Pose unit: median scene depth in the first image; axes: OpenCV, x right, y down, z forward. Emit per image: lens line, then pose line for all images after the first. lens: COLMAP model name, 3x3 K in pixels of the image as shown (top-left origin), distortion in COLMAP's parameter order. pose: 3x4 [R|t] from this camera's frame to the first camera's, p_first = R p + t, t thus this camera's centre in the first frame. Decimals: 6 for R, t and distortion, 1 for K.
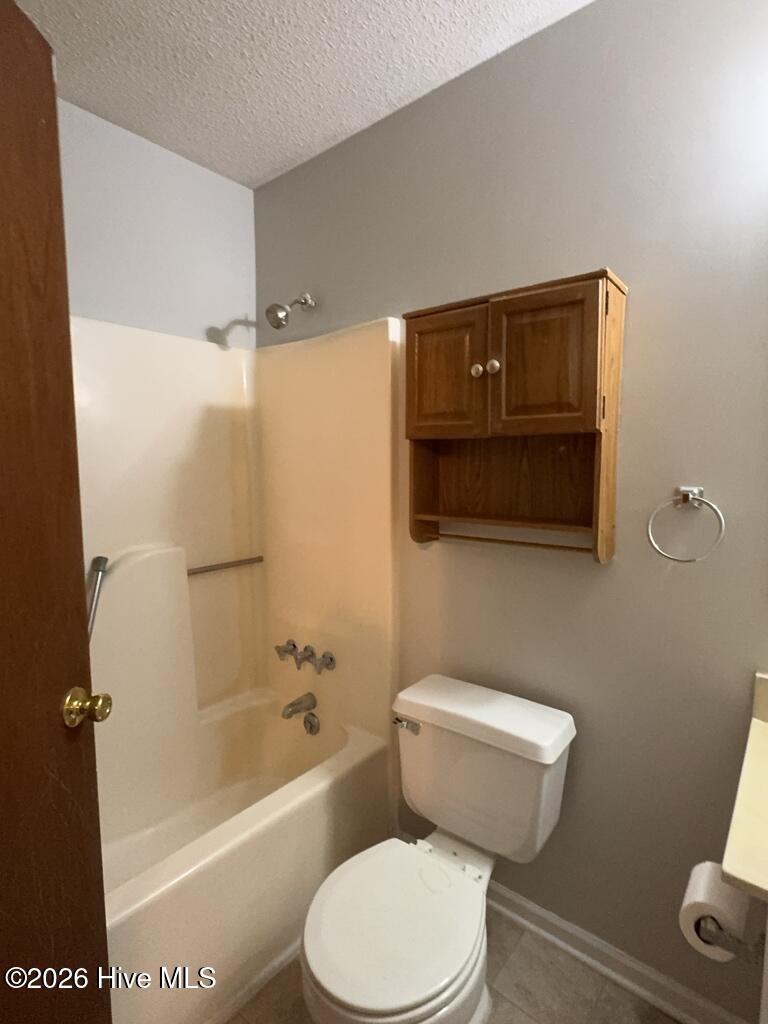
lens RADIAL K [[514.0, 0, 386.3], [0, 514.0, 513.6], [0, 0, 1]] dist [-0.001645, -0.000366]
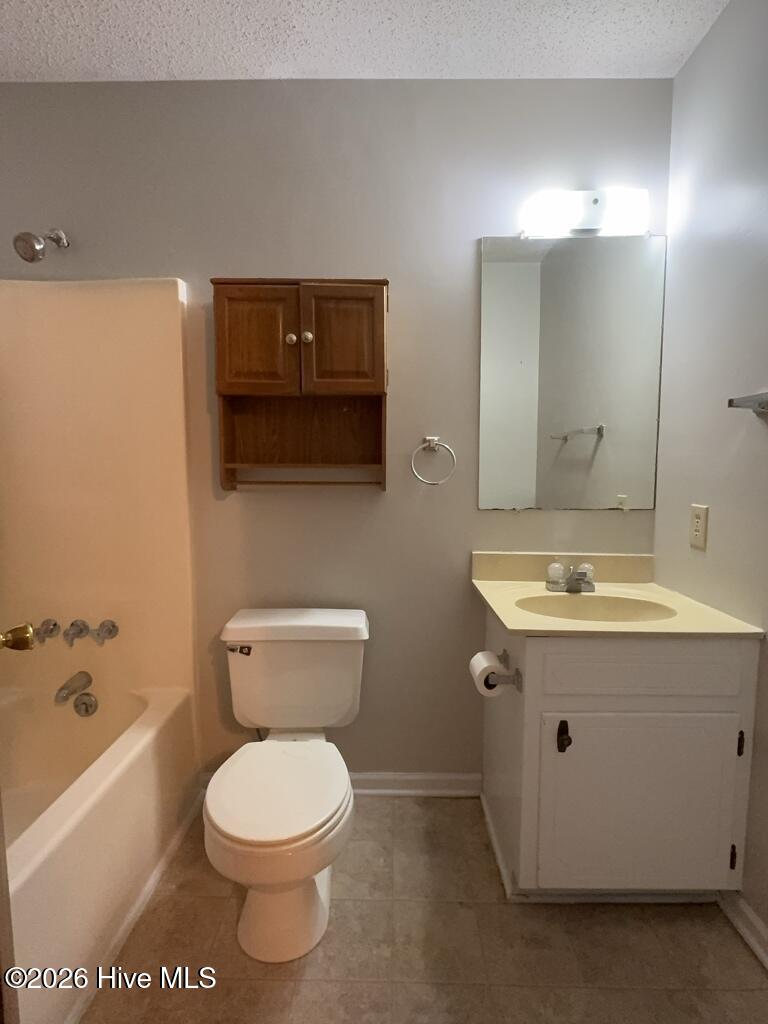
lens RADIAL K [[514.0, 0, 386.3], [0, 514.0, 513.6], [0, 0, 1]] dist [-0.001645, -0.000366]
pose [[0.780802, -0.055537, 0.622305, -0.398768], [0.055292, 0.998276, 0.019715, 0.115203], [-0.622327, 0.019015, 0.782526, -0.081571]]
